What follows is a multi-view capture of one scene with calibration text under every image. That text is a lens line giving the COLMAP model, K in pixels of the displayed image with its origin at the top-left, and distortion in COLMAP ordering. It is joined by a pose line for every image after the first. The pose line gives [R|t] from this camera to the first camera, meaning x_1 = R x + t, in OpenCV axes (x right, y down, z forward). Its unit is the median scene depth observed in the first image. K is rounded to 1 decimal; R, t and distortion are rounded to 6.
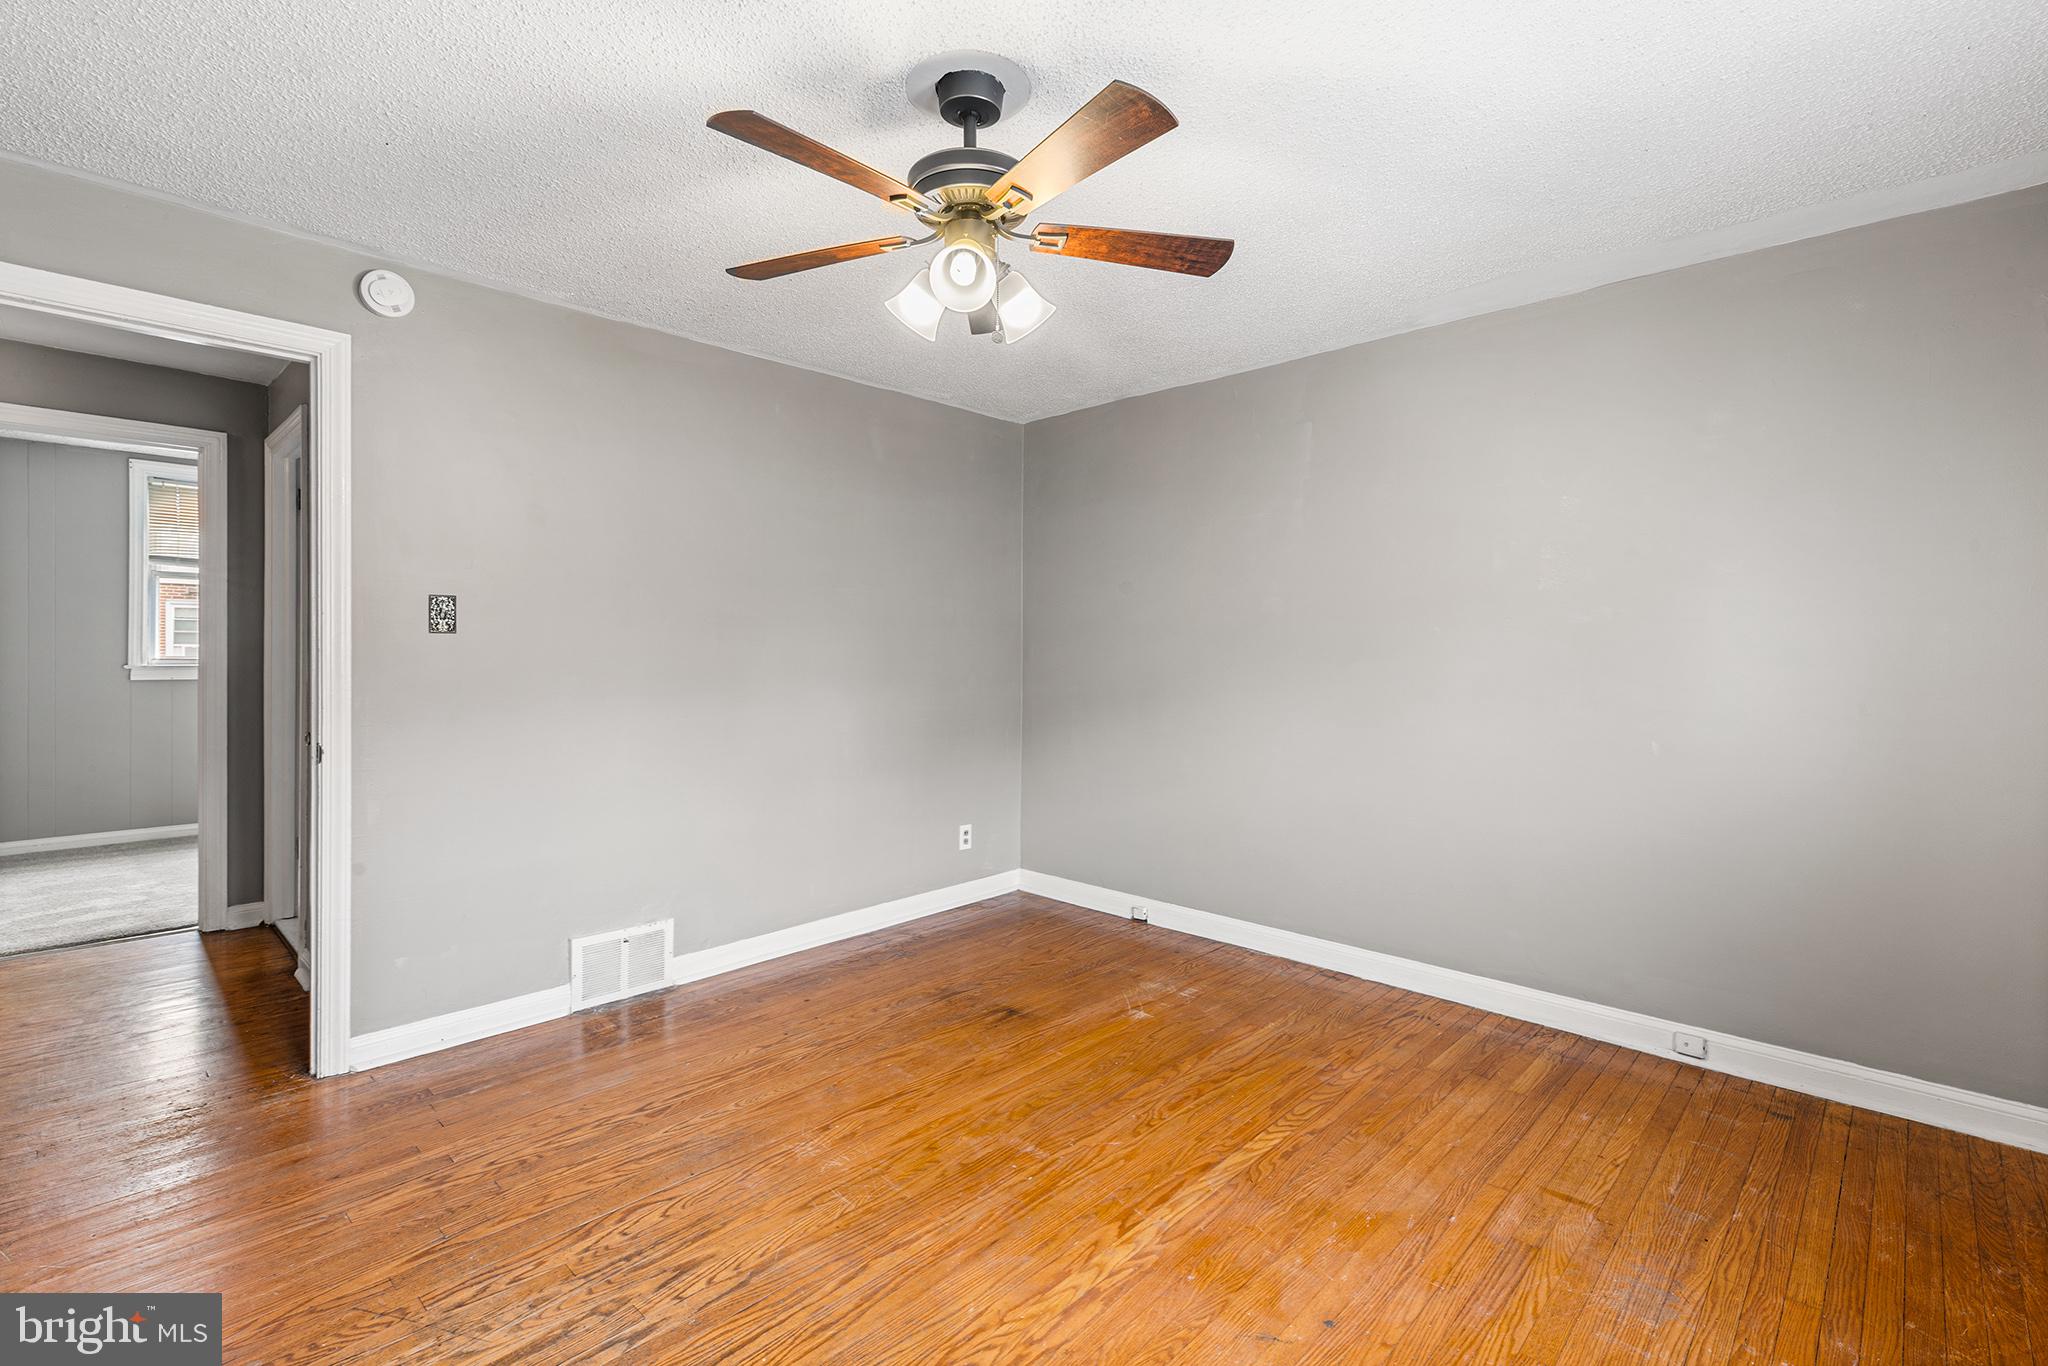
lens RADIAL K [[927.7, 0, 1006.3], [0, 927.7, 646.6], [0, 0, 1]] dist [0.001780, 0.000872]
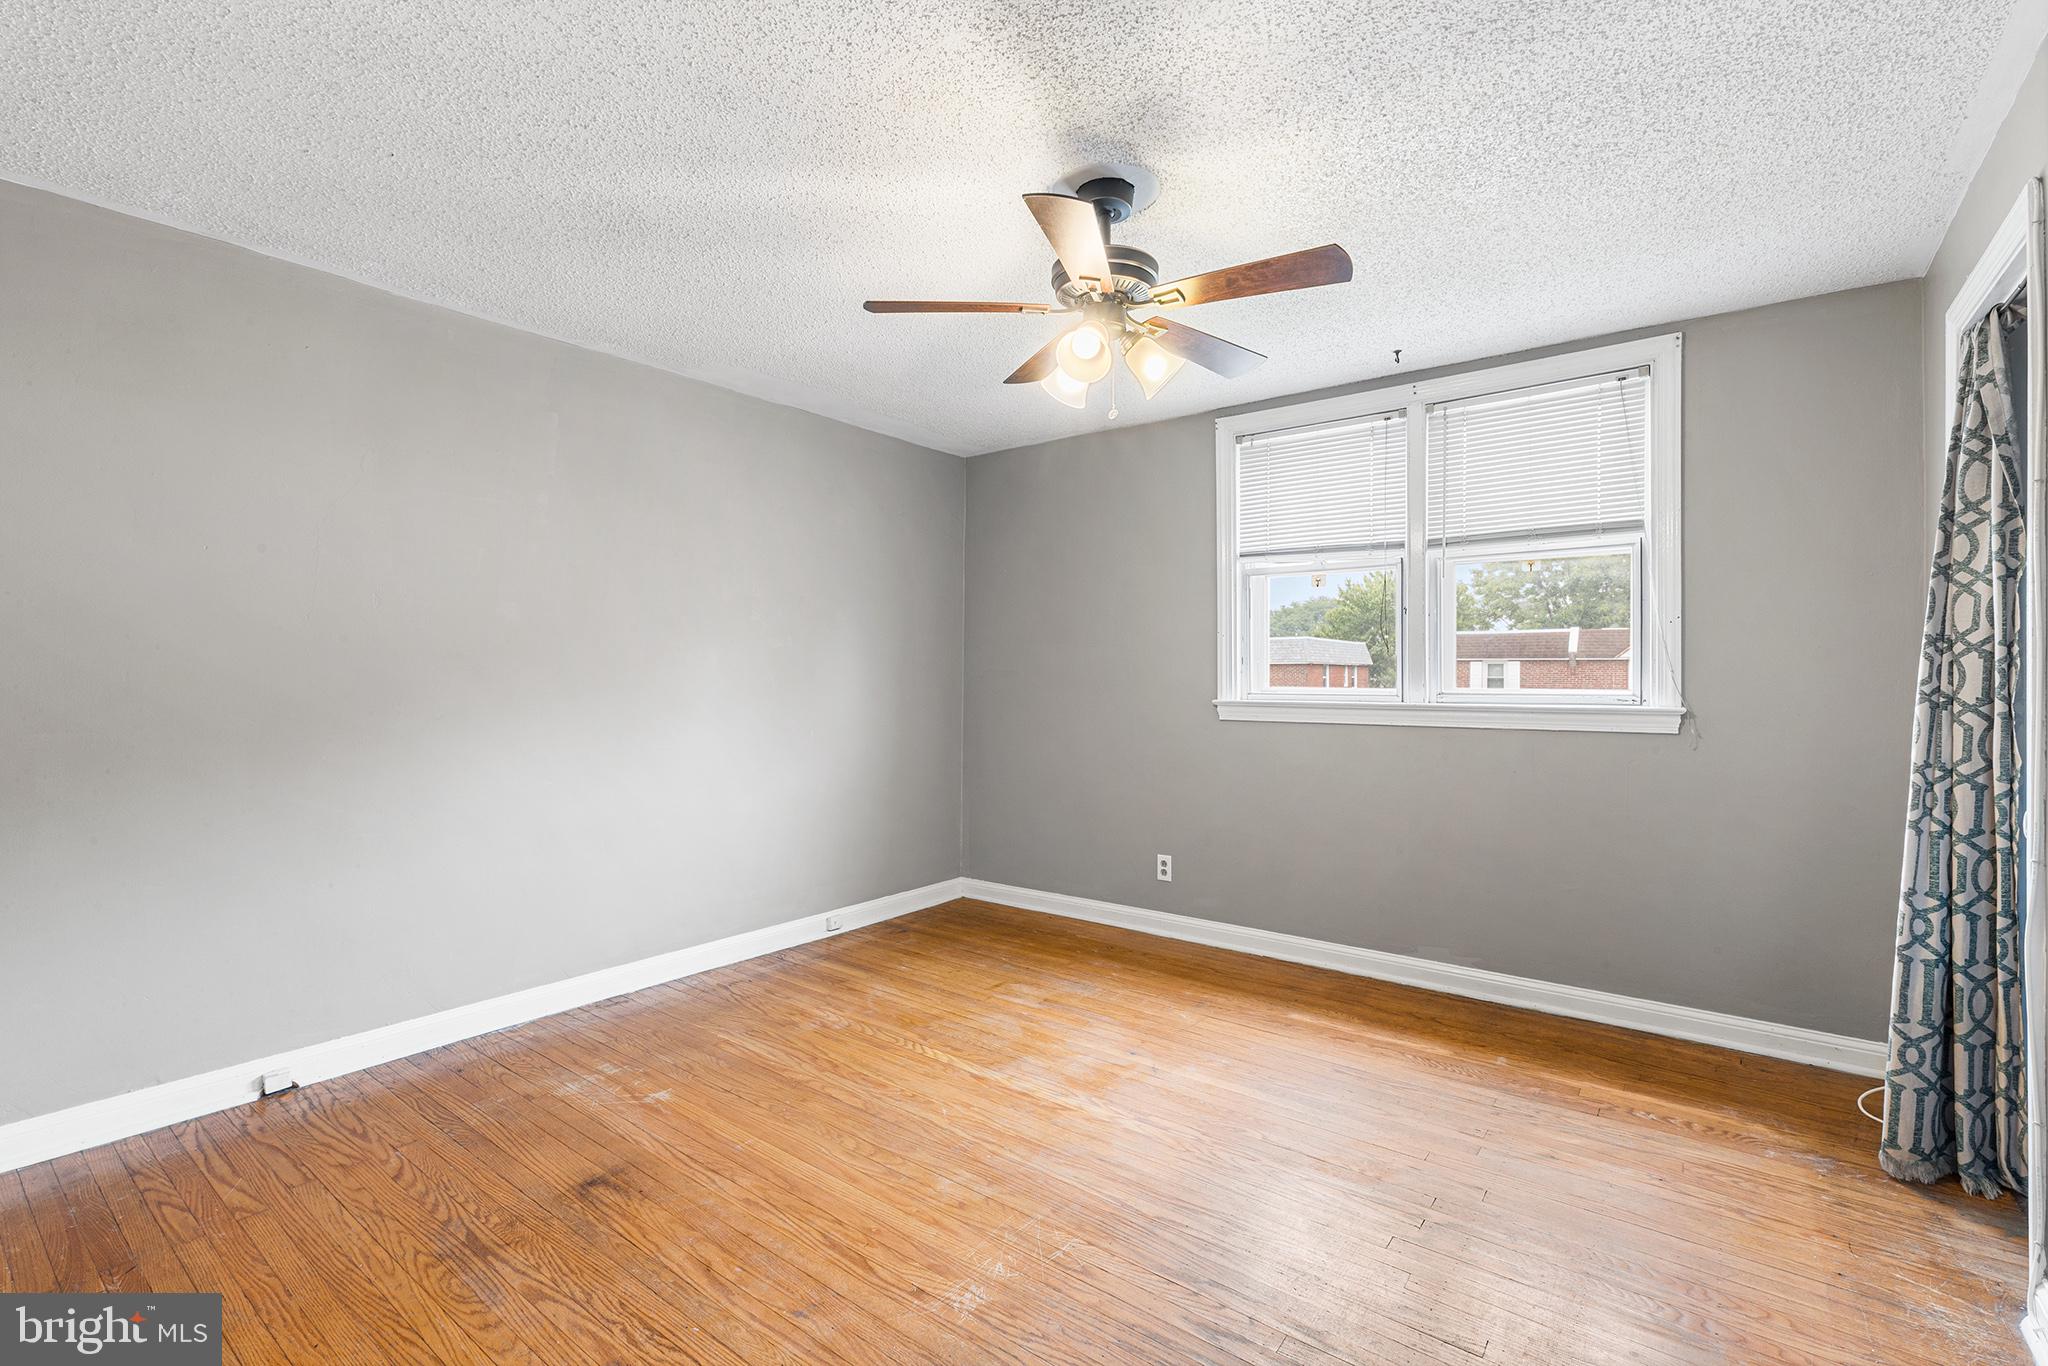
lens RADIAL K [[927.7, 0, 1016.8], [0, 927.7, 675.4], [0, 0, 1]] dist [0.001780, 0.000872]
pose [[-0.123159, -0.005022, 0.992374, -0.860537], [-0.007130, 0.999966, 0.004176, 0.005998], [-0.992361, -0.006561, -0.123191, 0.911183]]
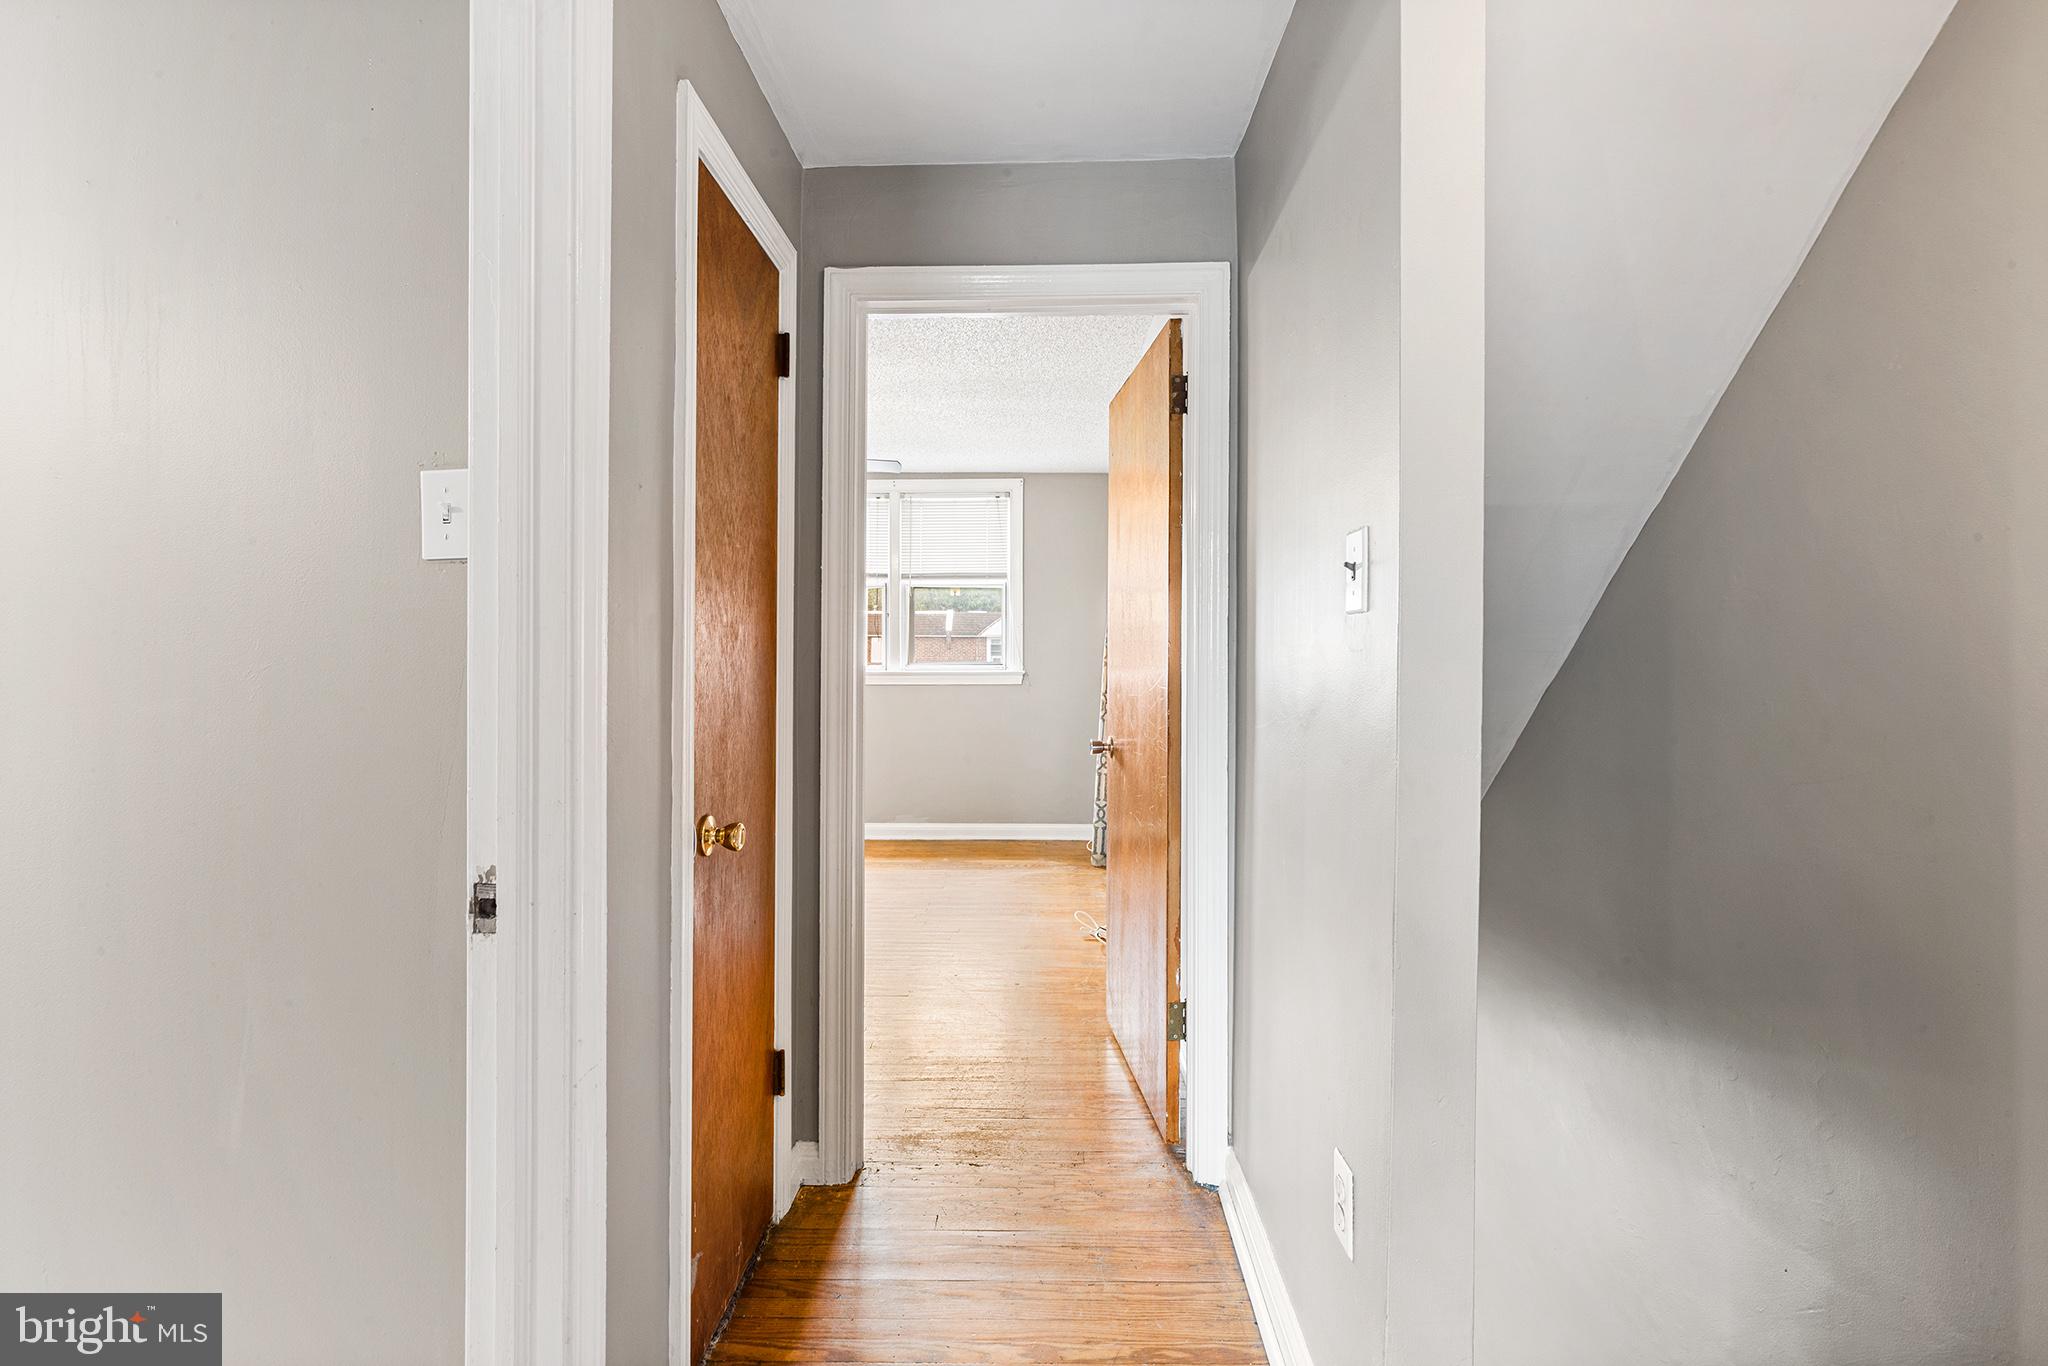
lens RADIAL K [[927.7, 0, 1036.1], [0, 927.7, 645.0], [0, 0, 1]] dist [0.001780, 0.000872]
pose [[-0.689688, -0.002601, 0.724102, -1.463641], [-0.009440, 0.999941, -0.005400, -0.005976], [-0.724045, -0.010560, -0.689672, 1.474642]]
